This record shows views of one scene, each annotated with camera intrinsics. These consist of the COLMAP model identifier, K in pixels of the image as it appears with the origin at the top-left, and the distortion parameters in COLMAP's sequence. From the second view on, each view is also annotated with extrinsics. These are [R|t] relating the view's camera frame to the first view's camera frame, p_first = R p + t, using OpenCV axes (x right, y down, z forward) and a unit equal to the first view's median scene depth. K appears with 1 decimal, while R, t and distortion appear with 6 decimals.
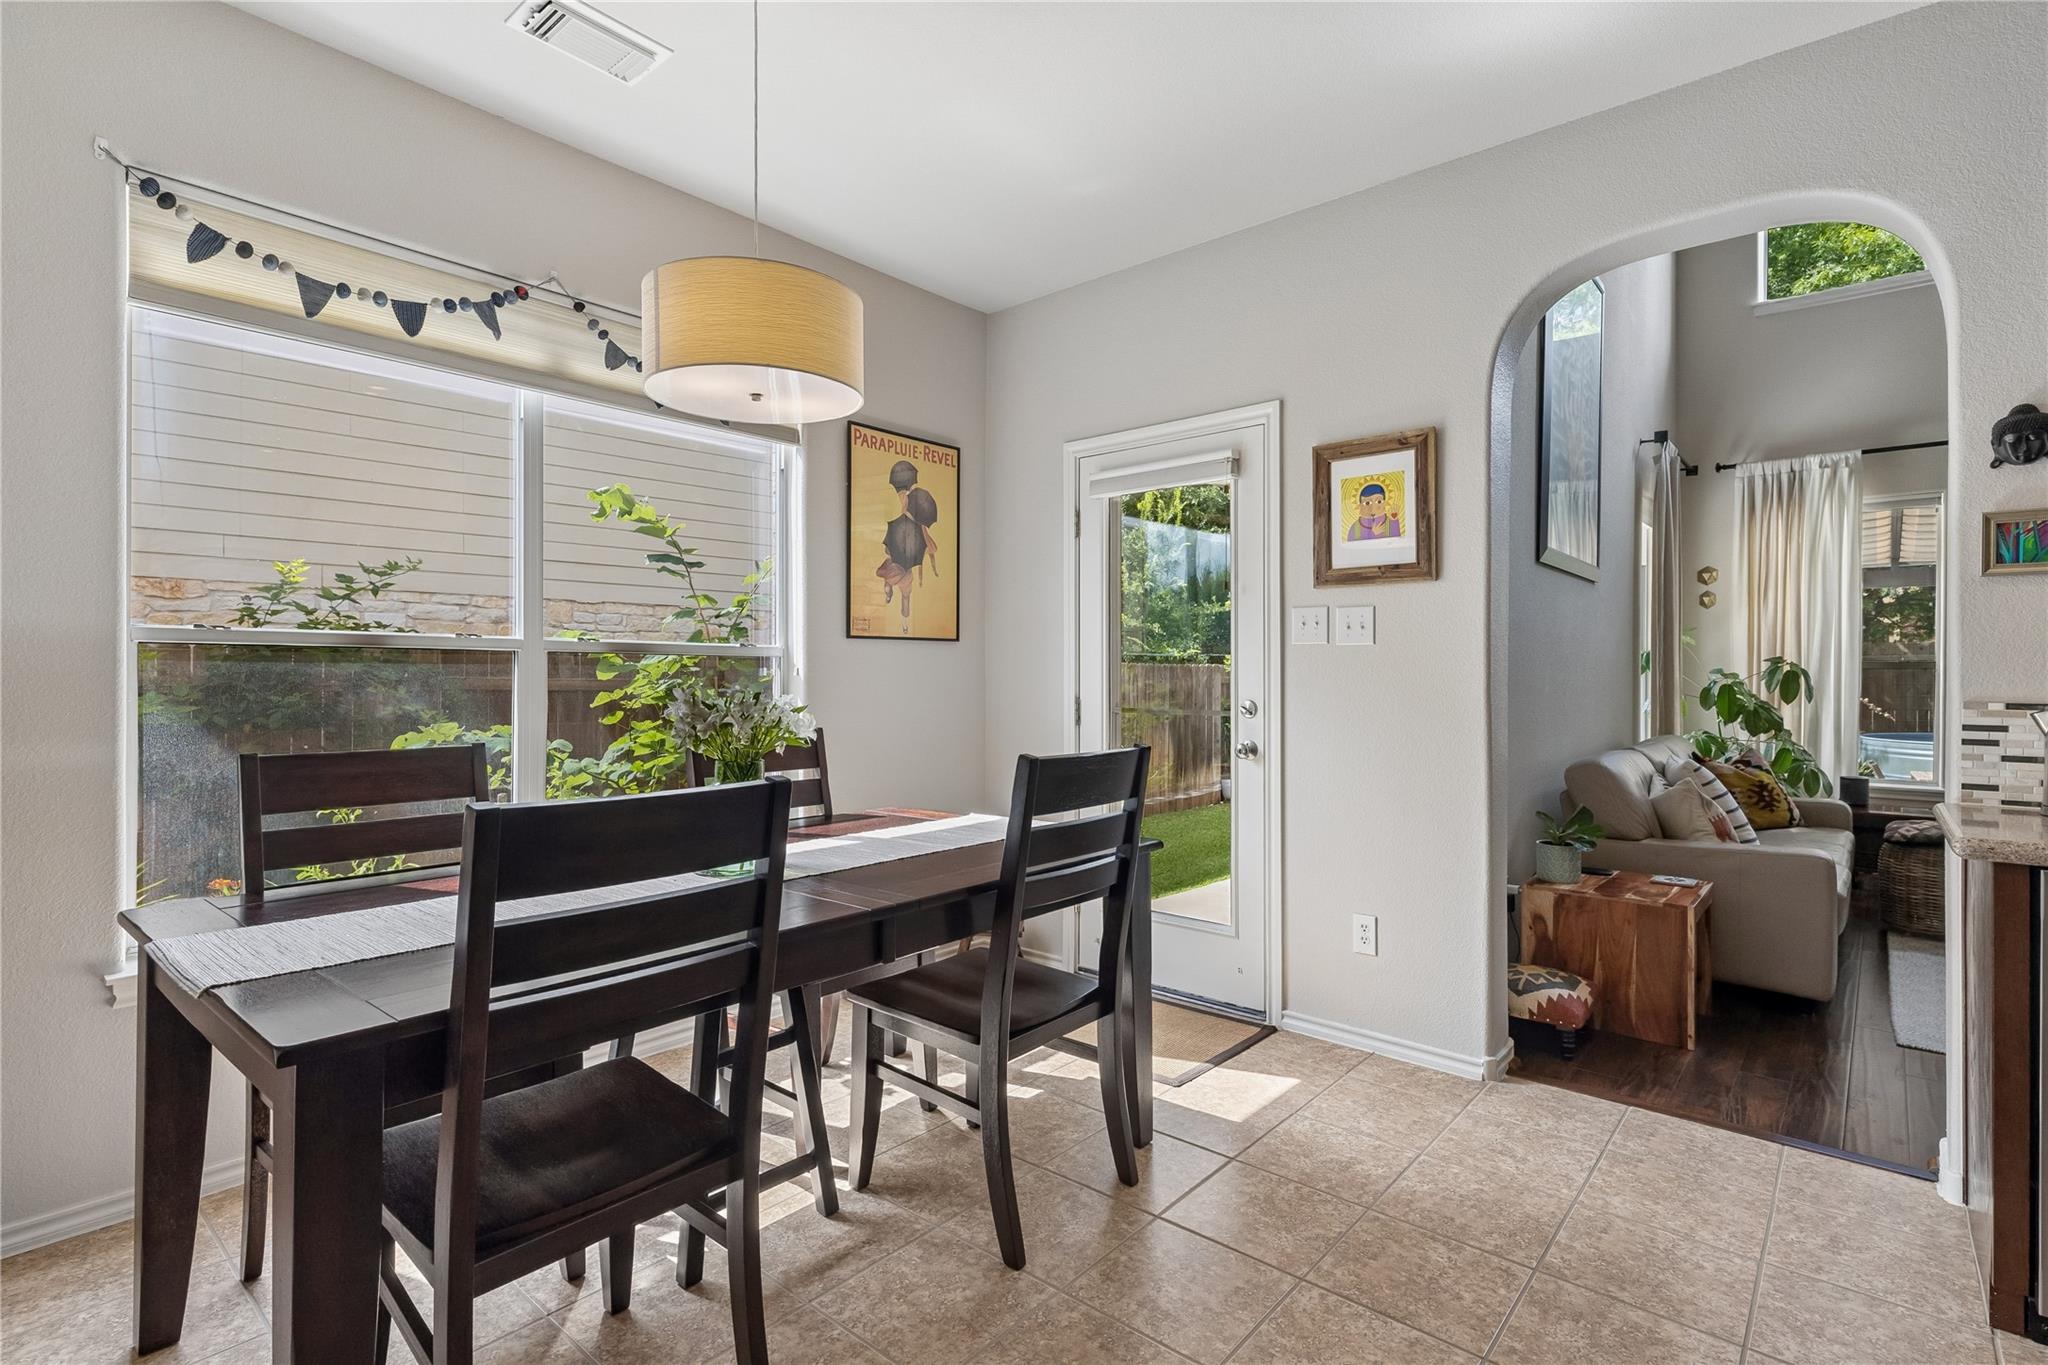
lens RADIAL K [[979.4, 0, 1051.9], [0, 979.4, 678.8], [0, 0, 1]] dist [0.014253, -0.003511]
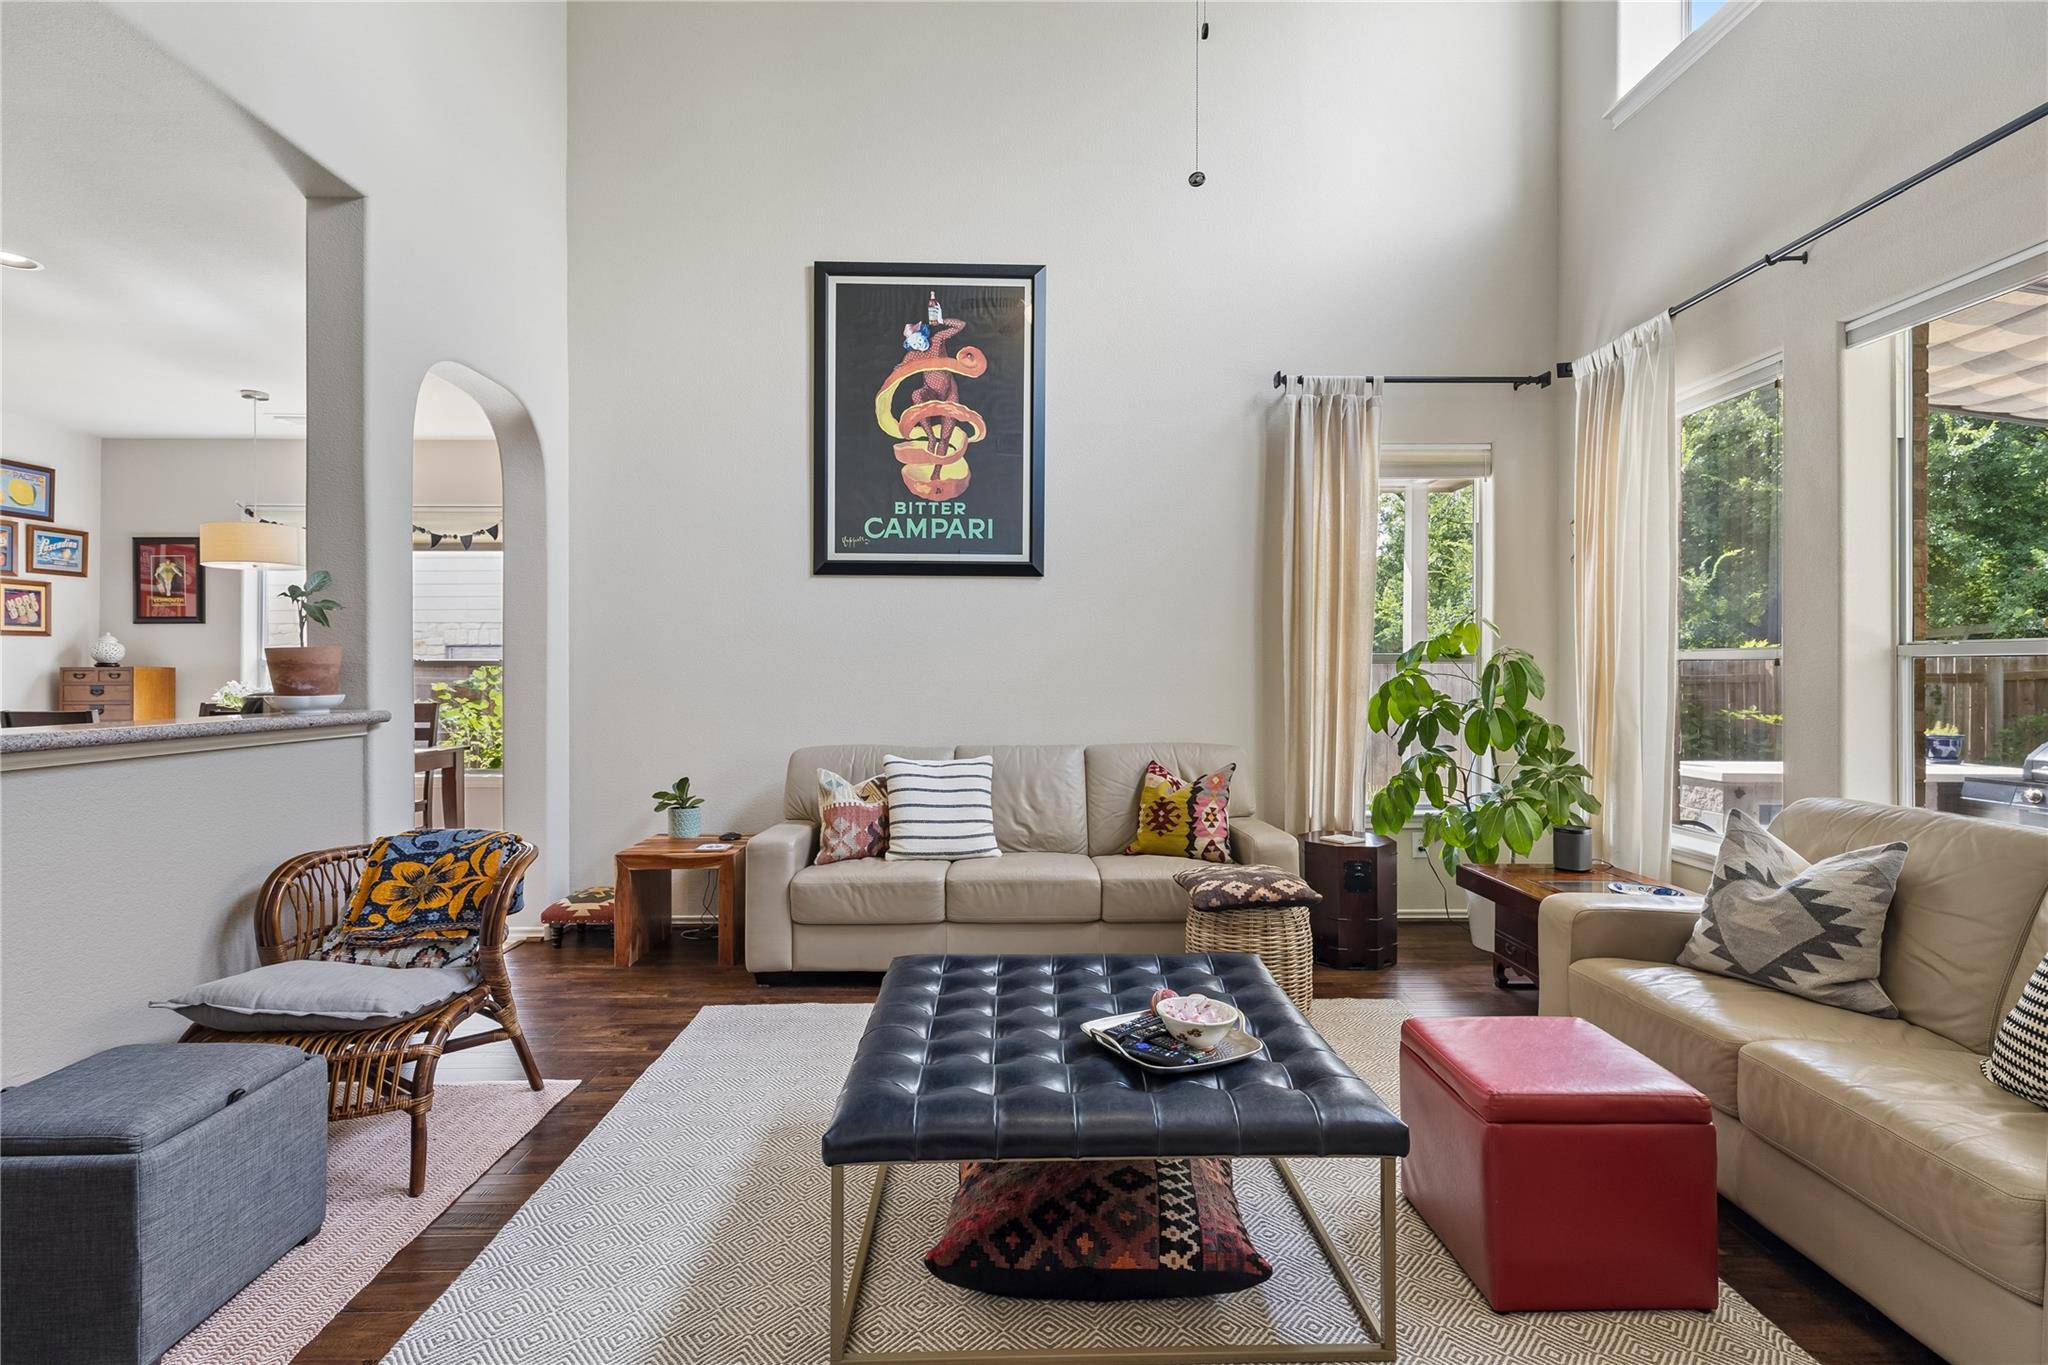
lens RADIAL K [[979.4, 0, 1021.2], [0, 979.4, 661.7], [0, 0, 1]] dist [0.014253, -0.003511]
pose [[0.654778, -0.010408, -0.755750, 1.977741], [0.000427, 0.999910, -0.013400, -0.001578], [0.755821, 0.008451, 0.654723, 0.554148]]
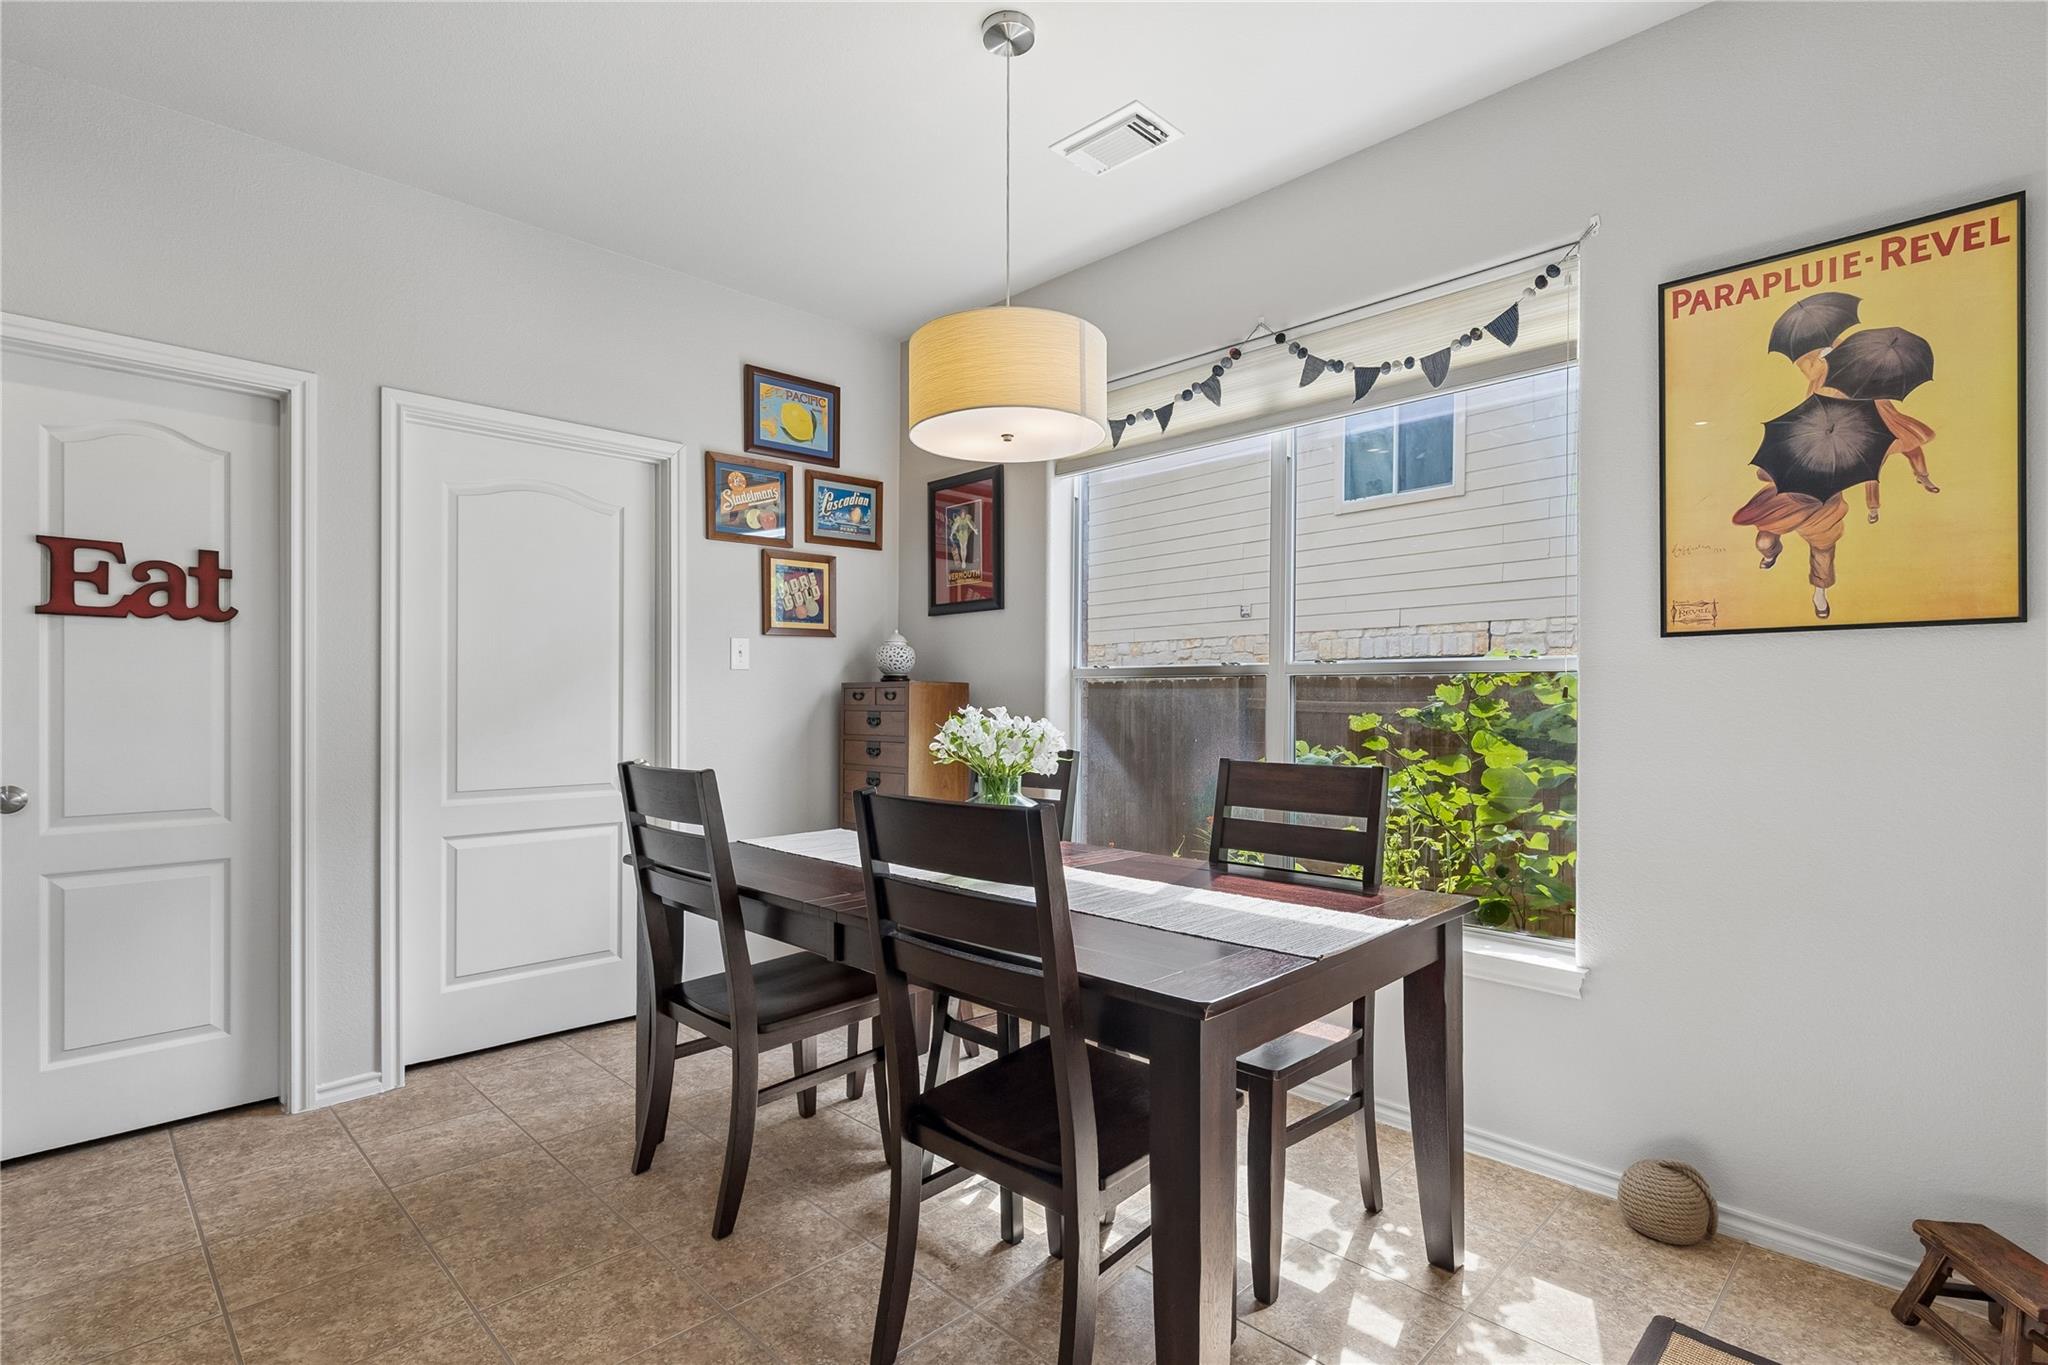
lens RADIAL K [[979.4, 0, 1029.4], [0, 979.4, 676.8], [0, 0, 1]] dist [0.014253, -0.003511]
pose [[-0.091727, -0.015124, -0.995669, 0.509739], [-0.001624, 0.999886, -0.015038, -0.007531], [0.995783, 0.000238, -0.091741, 0.757346]]
